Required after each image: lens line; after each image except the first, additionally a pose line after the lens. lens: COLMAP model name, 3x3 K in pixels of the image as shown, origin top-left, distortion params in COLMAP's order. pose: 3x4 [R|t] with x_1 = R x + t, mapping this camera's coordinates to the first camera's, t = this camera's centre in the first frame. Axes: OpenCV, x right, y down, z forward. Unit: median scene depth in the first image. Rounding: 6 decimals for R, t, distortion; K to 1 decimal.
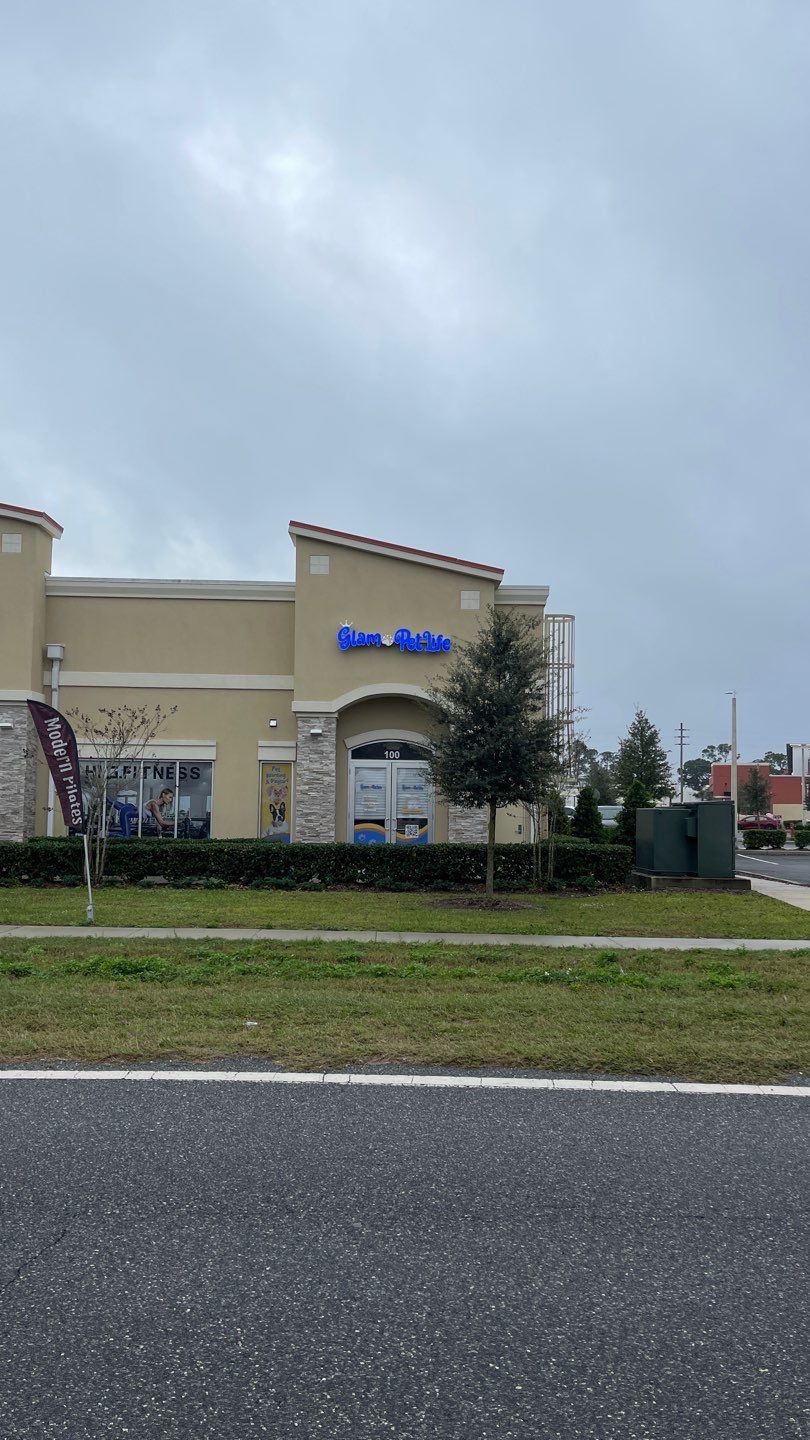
lens RADIAL K [[1123.8, 0, 399.5], [0, 1123.8, 775.7], [0, 0, 1]] dist [0.049943, -0.037930]
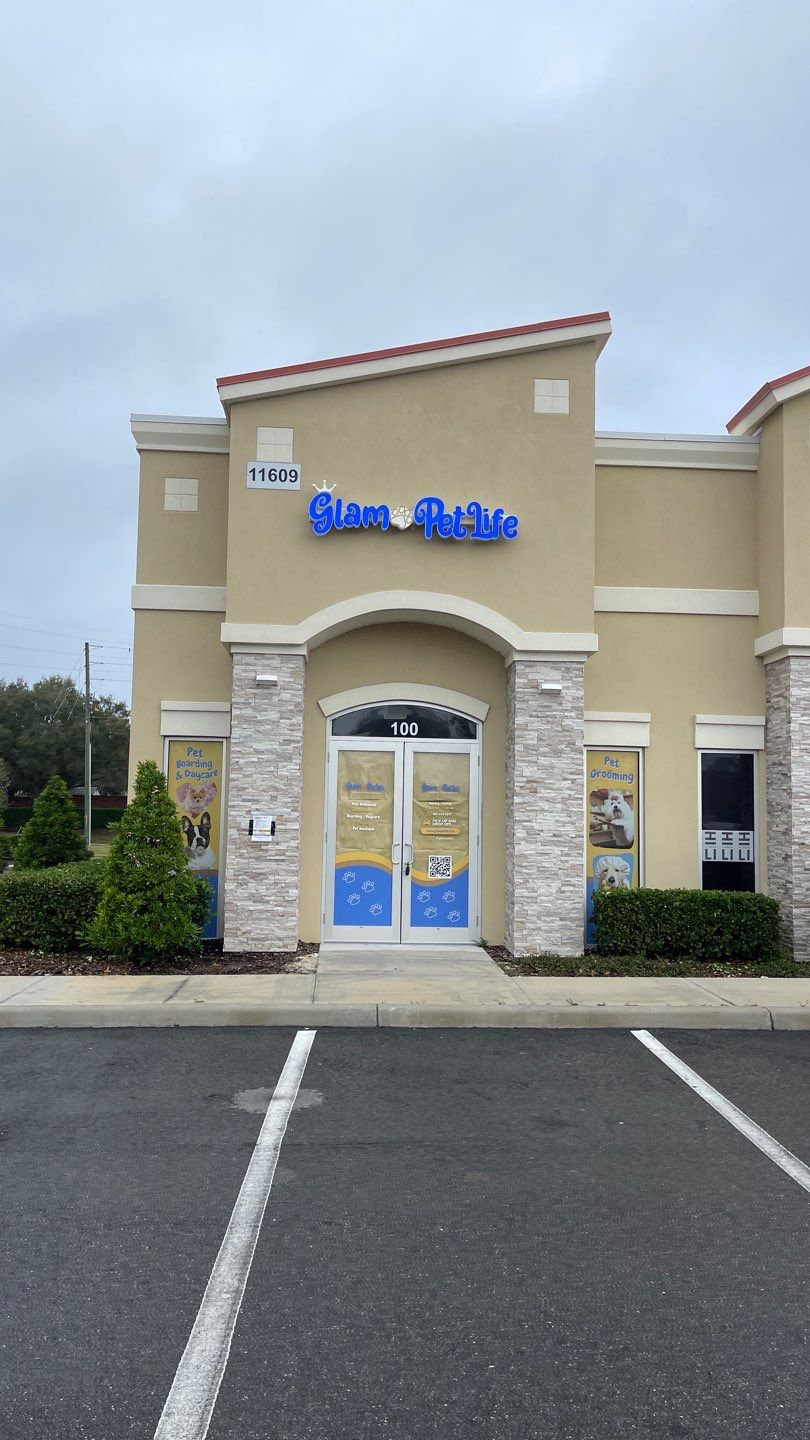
lens RADIAL K [[1100.2, 0, 402.0], [0, 1100.2, 718.4], [0, 0, 1]] dist [0.046530, -0.060118]
pose [[0.999384, 0.008843, 0.033948, -0.026655], [-0.007799, 0.999496, -0.030772, -0.006836], [-0.034203, 0.030489, 0.998950, 0.455353]]
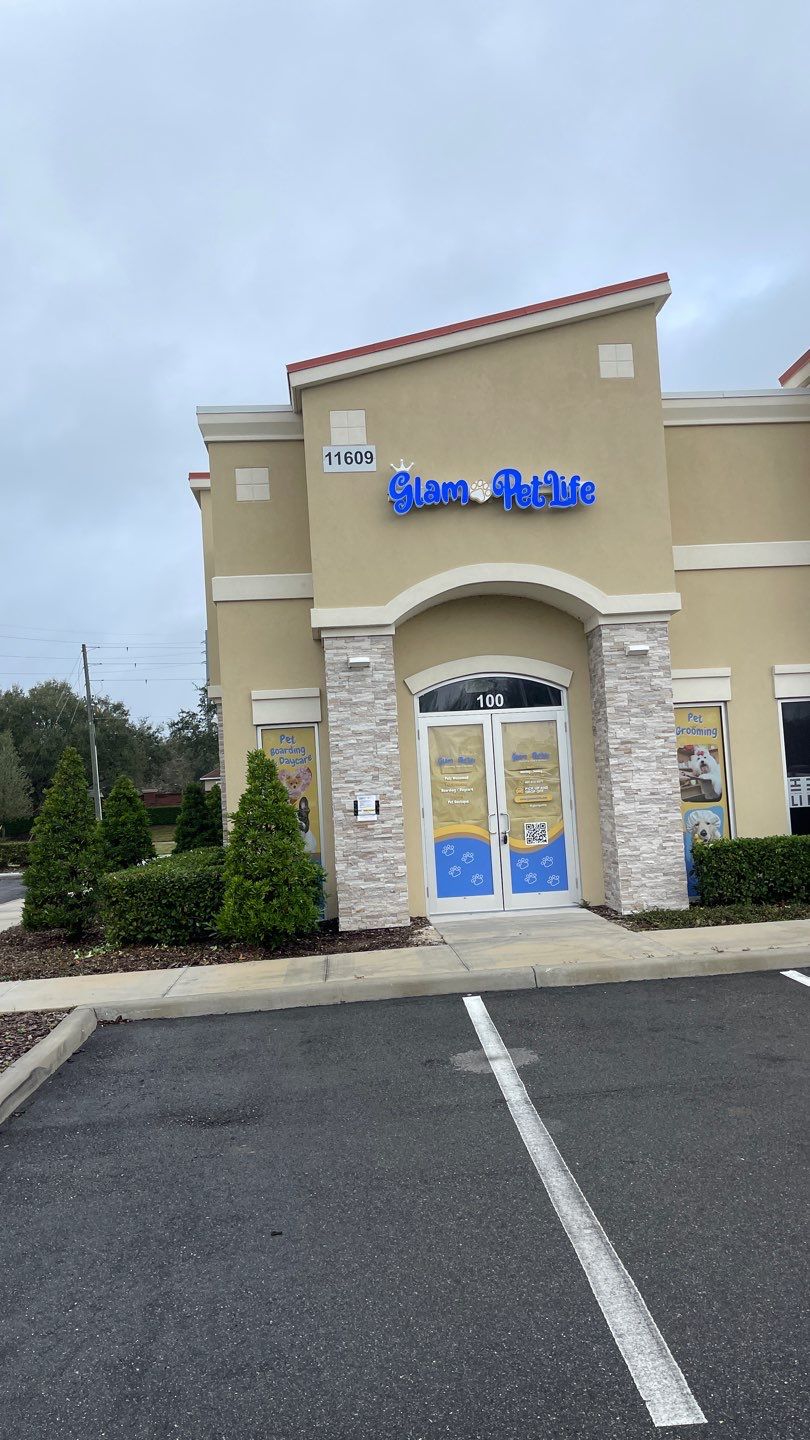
lens RADIAL K [[1100.2, 0, 413.1], [0, 1100.2, 725.4], [0, 0, 1]] dist [0.046530, -0.060118]
pose [[0.995880, -0.066723, 0.061411, -0.081114], [0.067162, 0.997729, -0.005113, -0.005892], [-0.060930, 0.009217, 0.998099, 0.451157]]
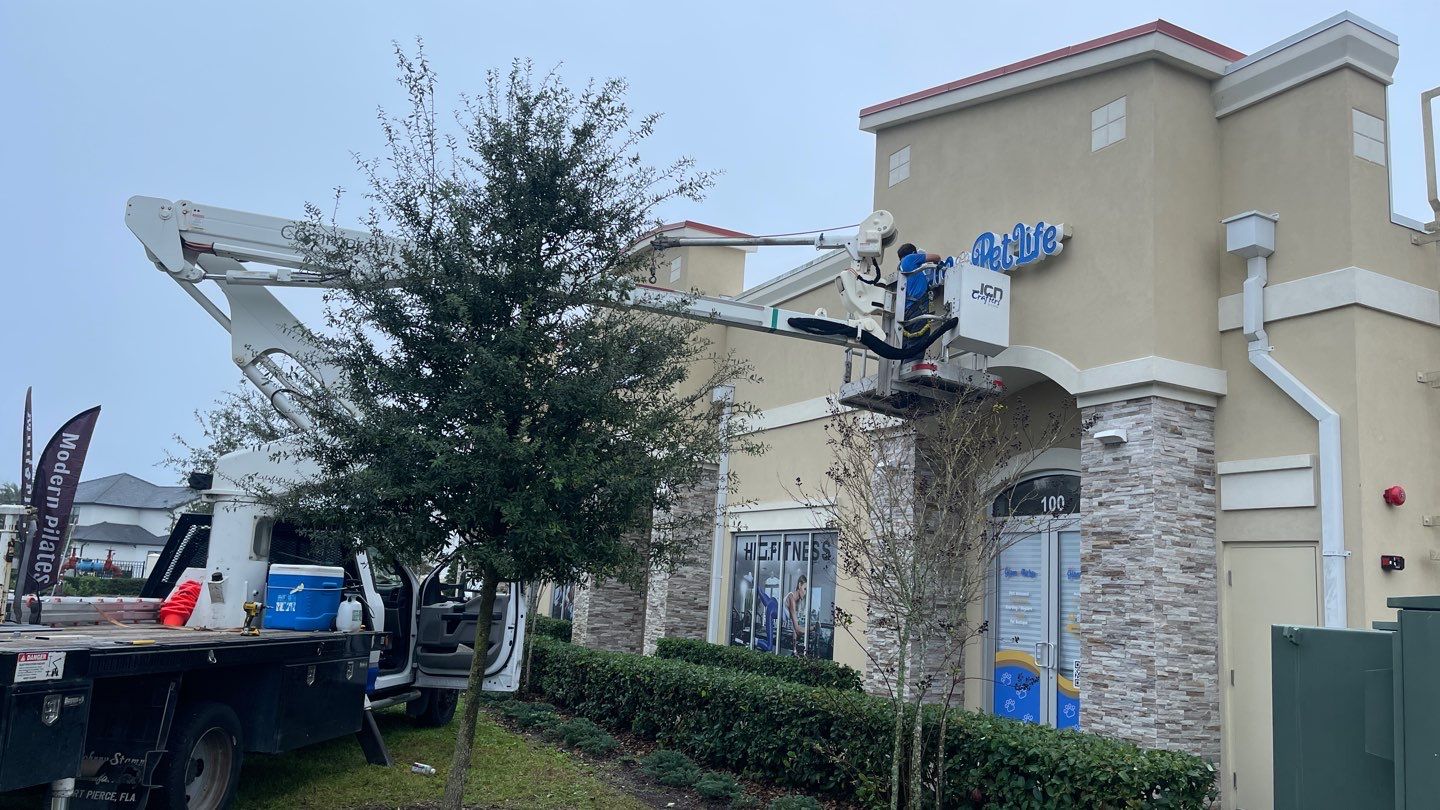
lens RADIAL K [[1123.8, 0, 703.8], [0, 1123.8, 417.0], [0, 0, 1]] dist [0.049943, -0.037930]
pose [[0.423178, -0.127164, -0.897078, 0.359630], [-0.015459, 0.988944, -0.147479, 0.017906], [0.905914, 0.076278, 0.416534, 0.677116]]
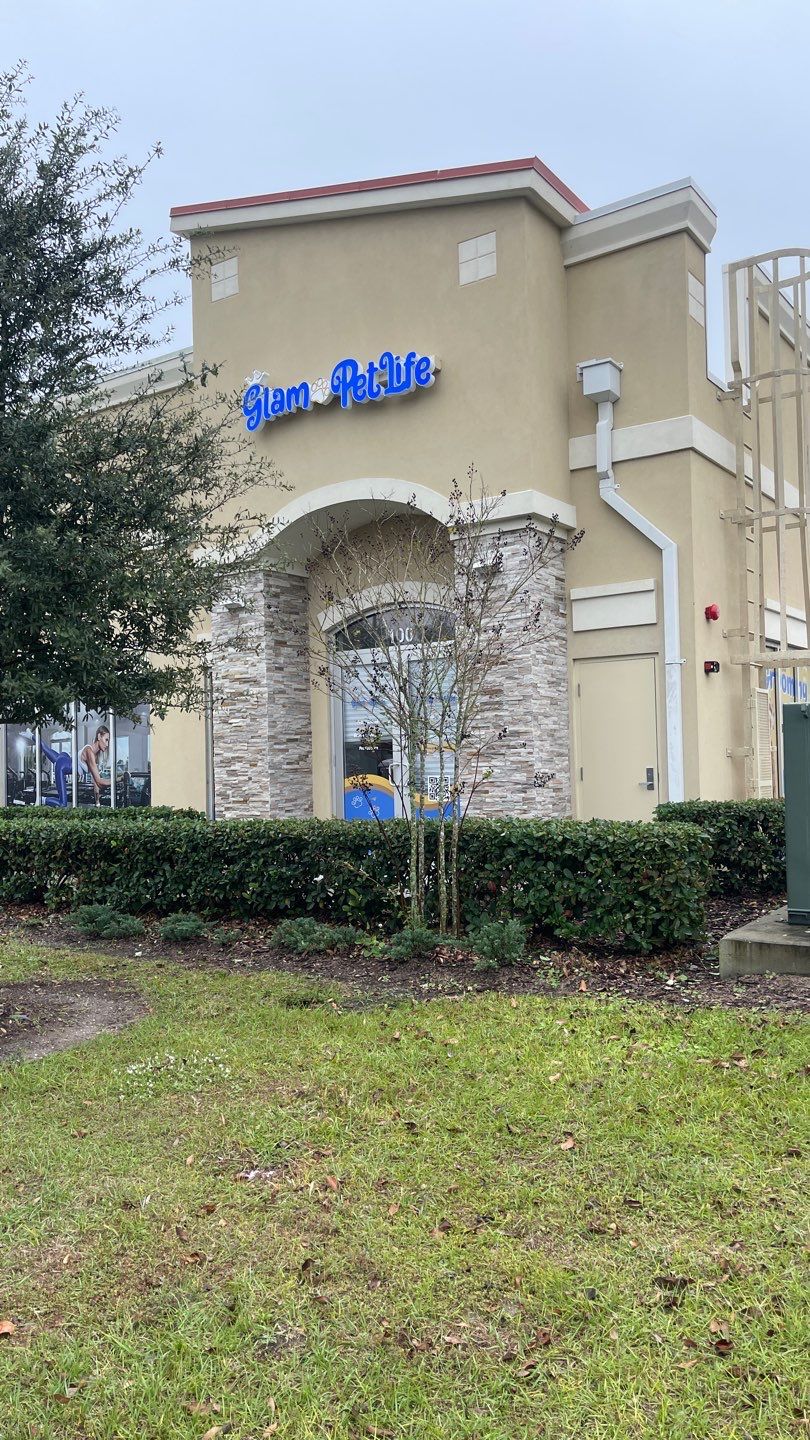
lens RADIAL K [[1123.8, 0, 409.7], [0, 1123.8, 751.9], [0, 0, 1]] dist [0.049943, -0.037930]
pose [[0.808010, -0.037950, -0.587945, 0.286641], [0.058746, 0.998140, 0.016306, 0.025635], [0.586233, -0.047715, 0.808736, 0.606617]]
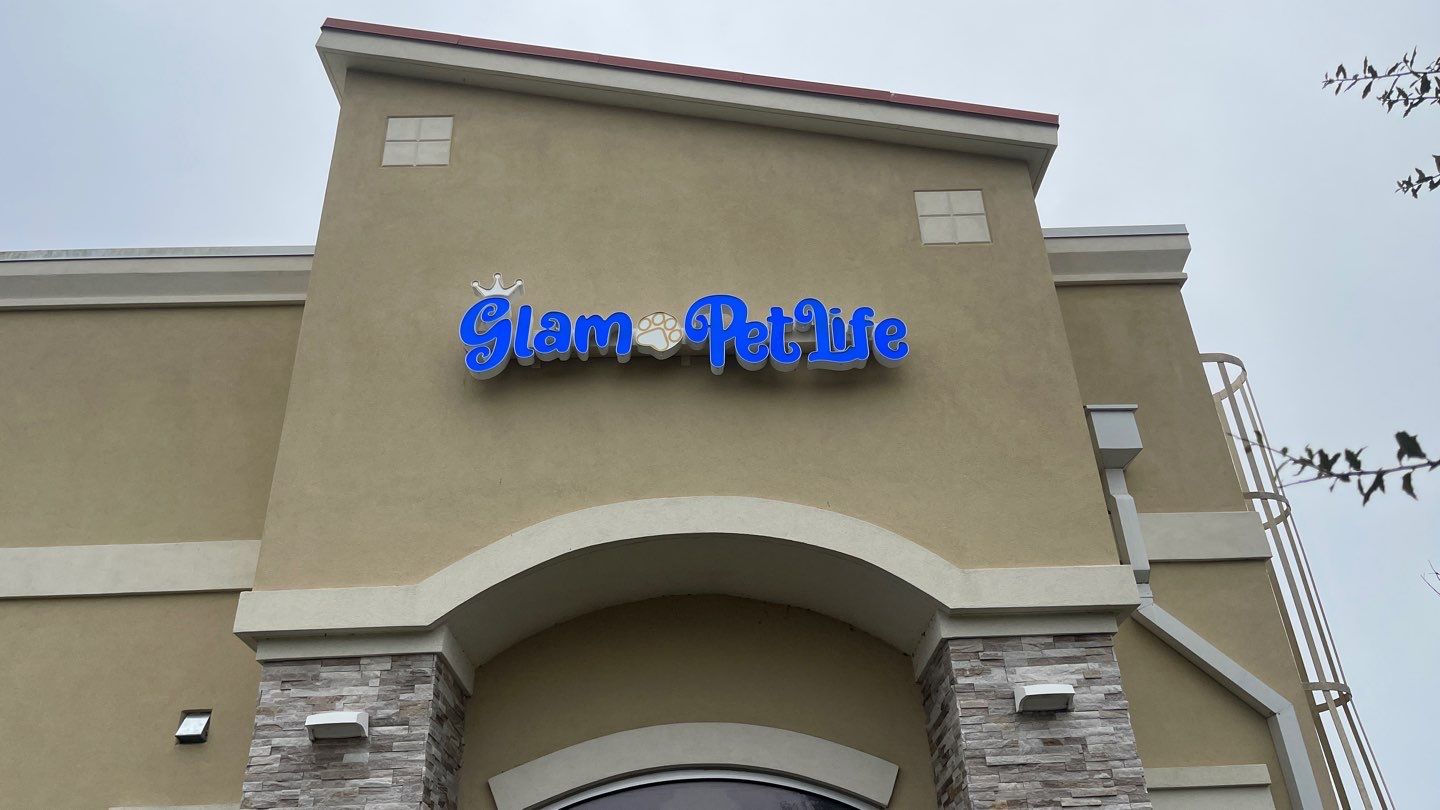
lens RADIAL K [[1123.8, 0, 718.0], [0, 1123.8, 363.8], [0, 0, 1]] dist [0.049943, -0.037930]
pose [[0.998636, -0.040749, 0.032640, -0.005362], [0.051449, 0.874348, -0.482565, 0.009323], [-0.008875, 0.483586, 0.875252, 0.753932]]
